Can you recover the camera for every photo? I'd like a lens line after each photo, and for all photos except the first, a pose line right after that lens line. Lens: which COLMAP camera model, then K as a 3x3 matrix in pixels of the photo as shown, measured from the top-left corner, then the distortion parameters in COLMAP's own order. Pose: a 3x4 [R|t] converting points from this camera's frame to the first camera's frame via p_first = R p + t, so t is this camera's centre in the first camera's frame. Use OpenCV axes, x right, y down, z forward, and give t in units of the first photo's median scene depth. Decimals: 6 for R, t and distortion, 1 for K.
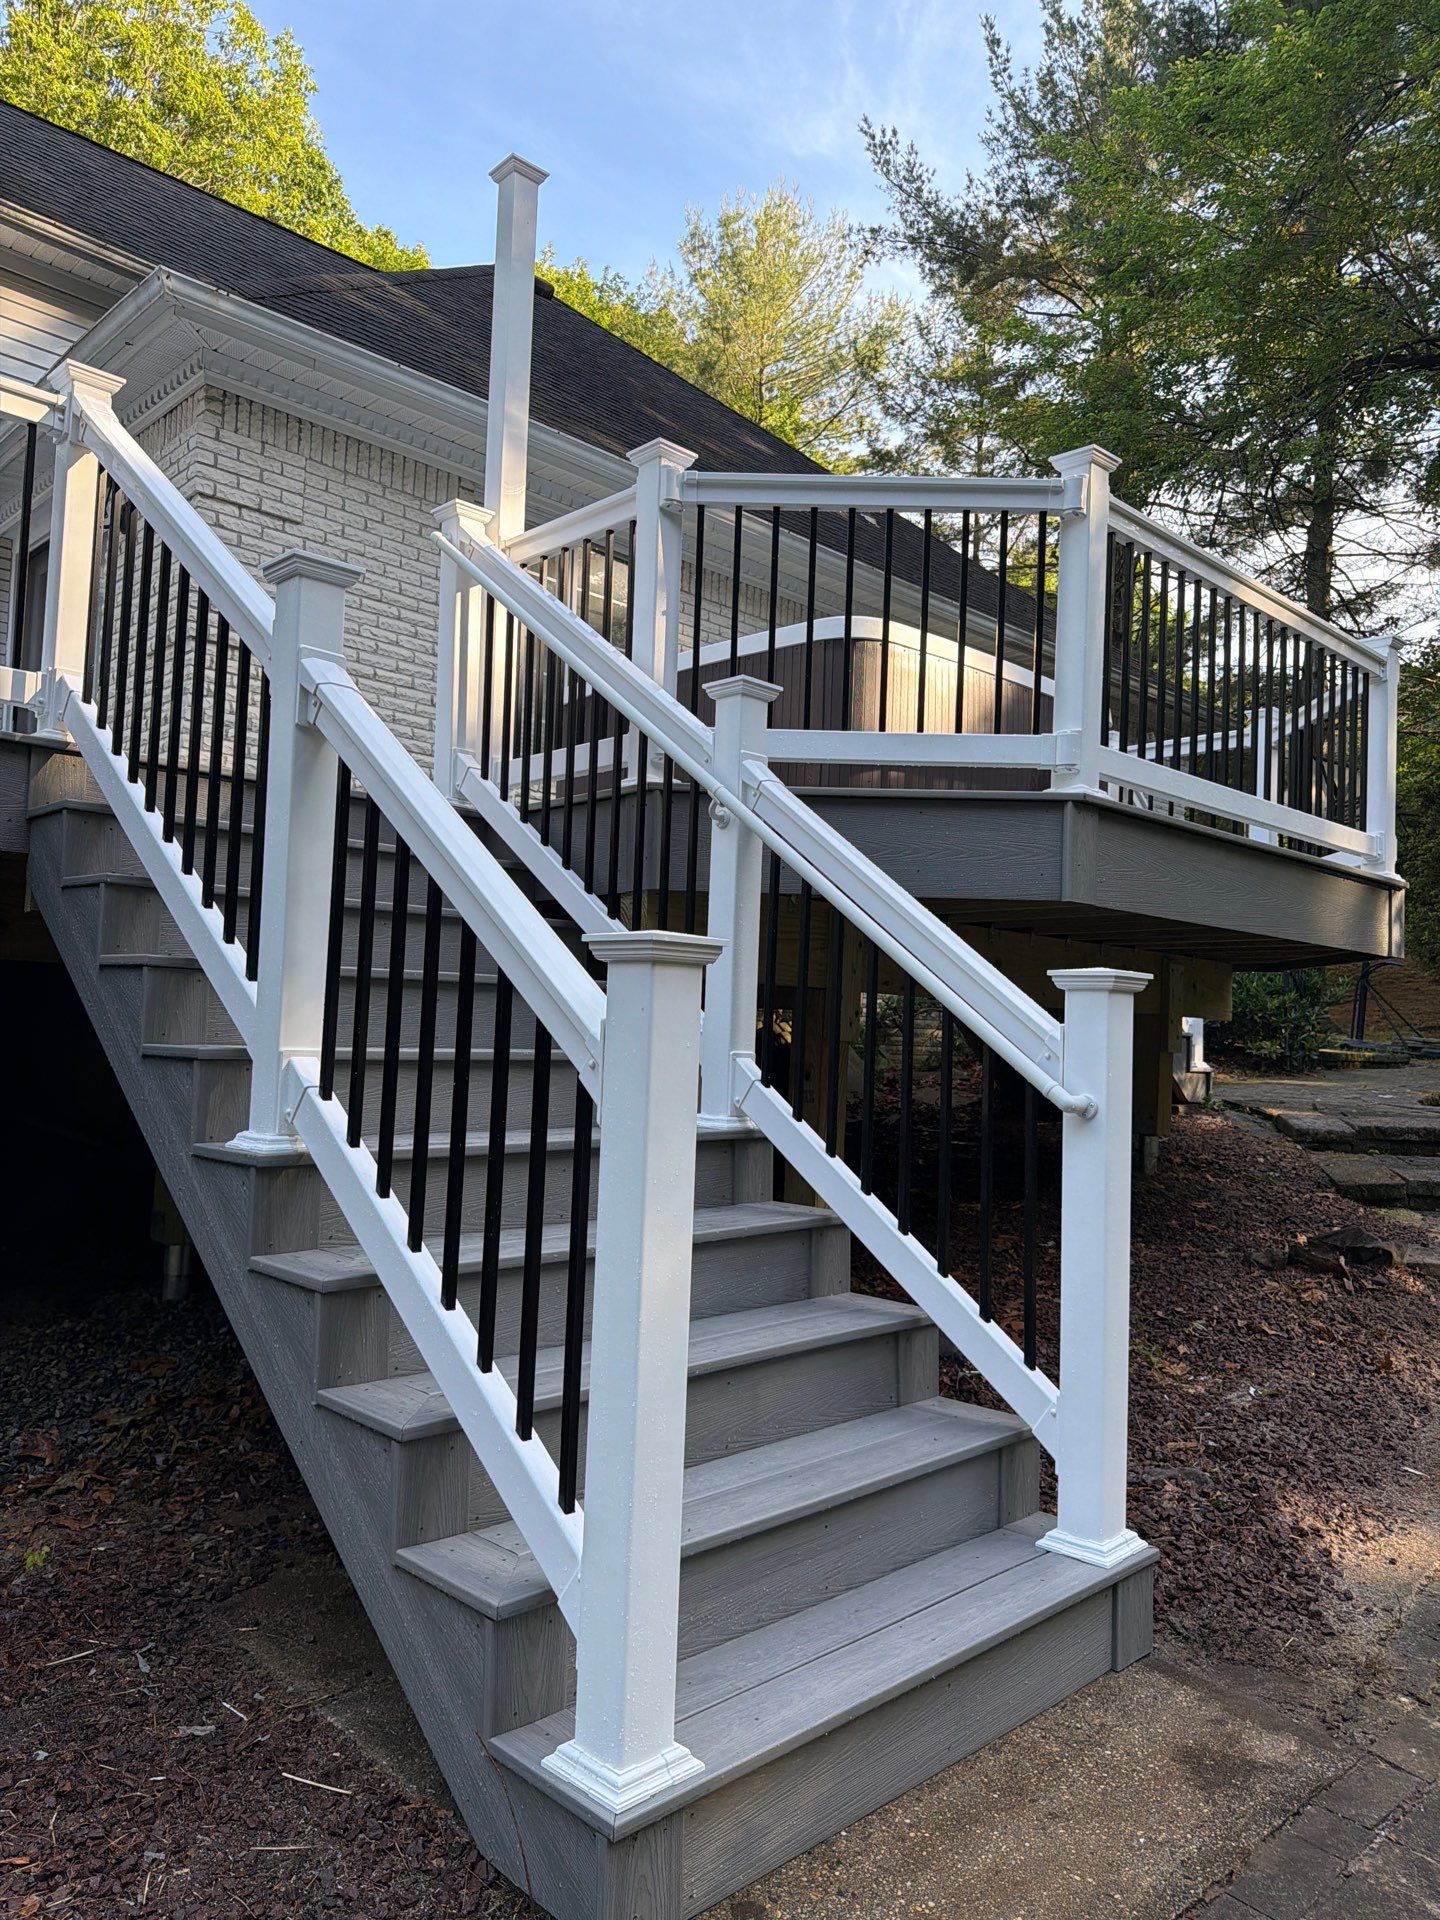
lens RADIAL K [[1372.2, 0, 732.1], [0, 1372.2, 967.6], [0, 0, 1]] dist [0.009328, -0.007786]
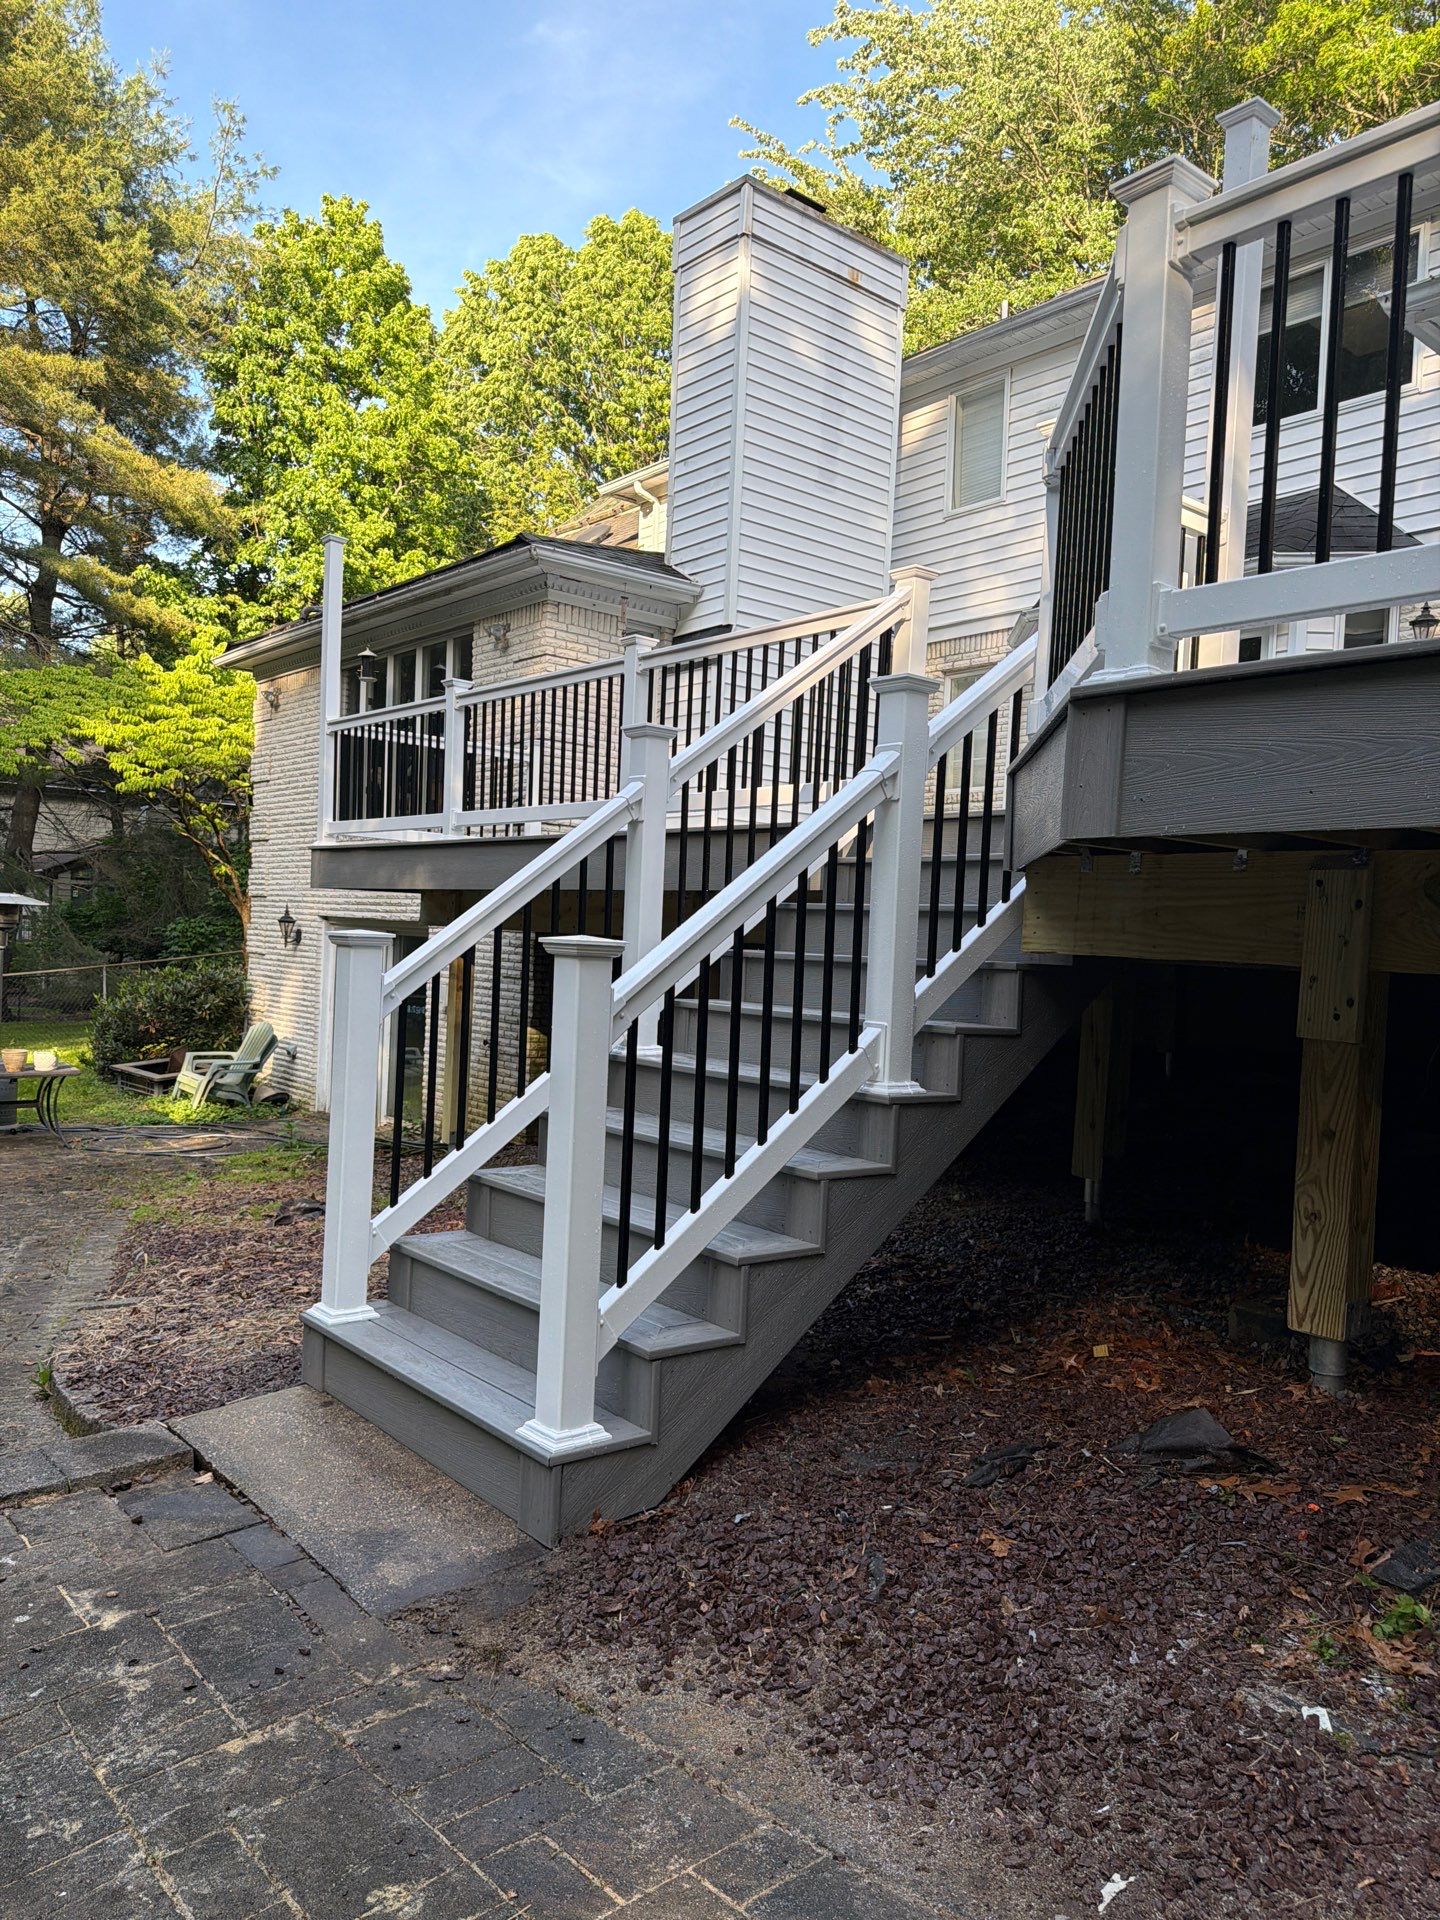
lens RADIAL K [[1372.2, 0, 730.2], [0, 1372.2, 955.9], [0, 0, 1]] dist [0.009328, -0.007786]
pose [[-0.069344, -0.015683, -0.997470, 1.527417], [-0.011380, 0.999824, -0.014929, 0.040105], [0.997528, 0.010316, -0.069510, 1.324098]]
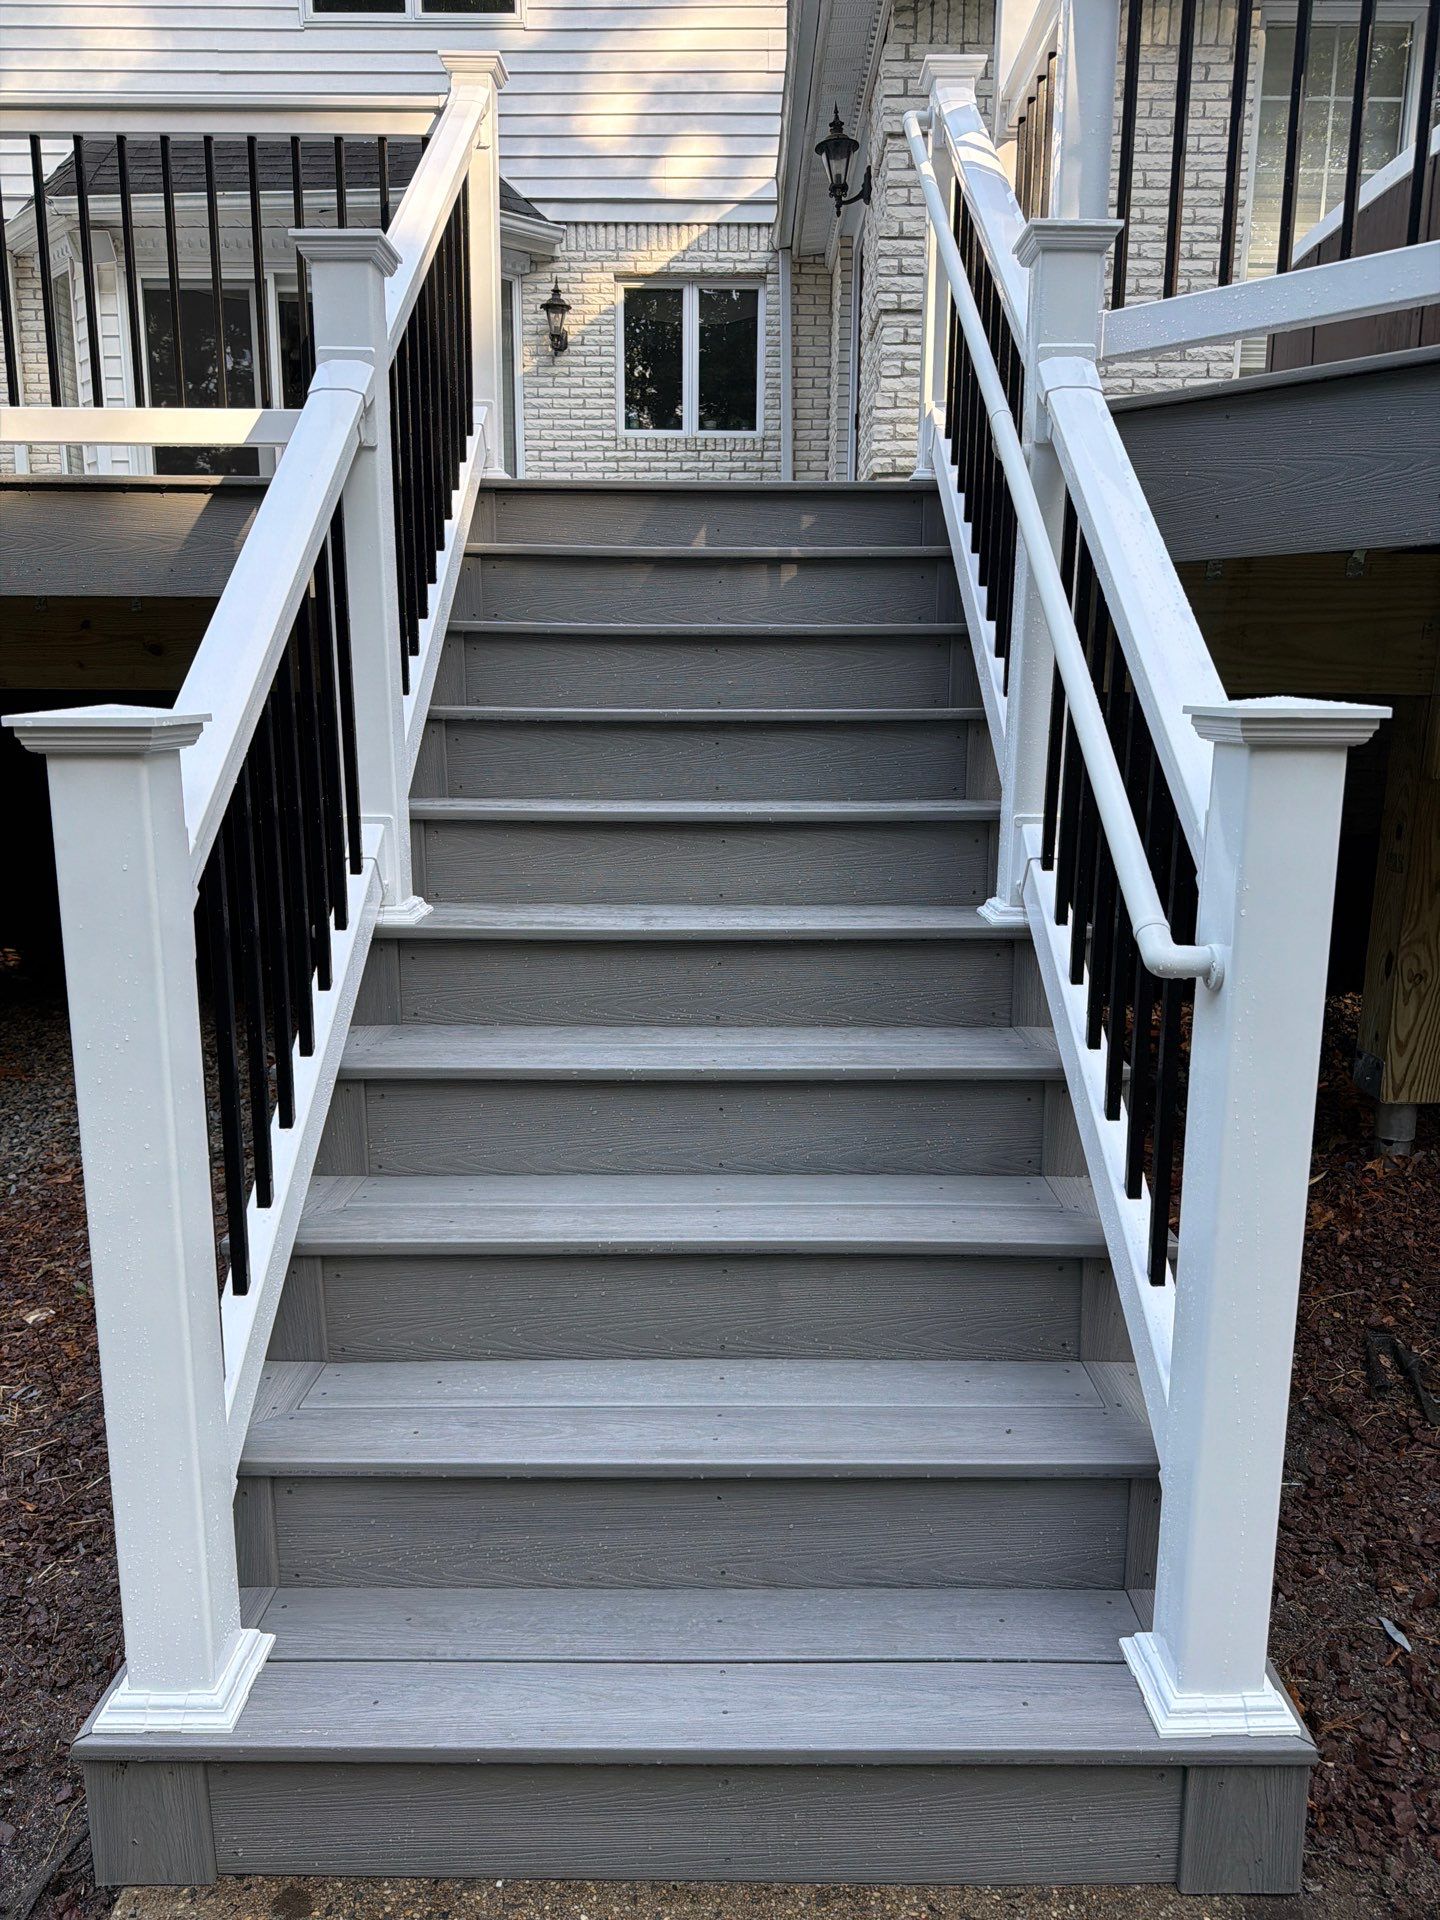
lens RADIAL K [[1372.2, 0, 716.3], [0, 1372.2, 959.3], [0, 0, 1]] dist [0.009328, -0.007786]
pose [[0.706648, 0.108520, -0.699193, 0.543059], [0.049998, 0.978040, 0.202331, -0.020974], [0.705796, -0.177935, 0.685705, 0.545258]]
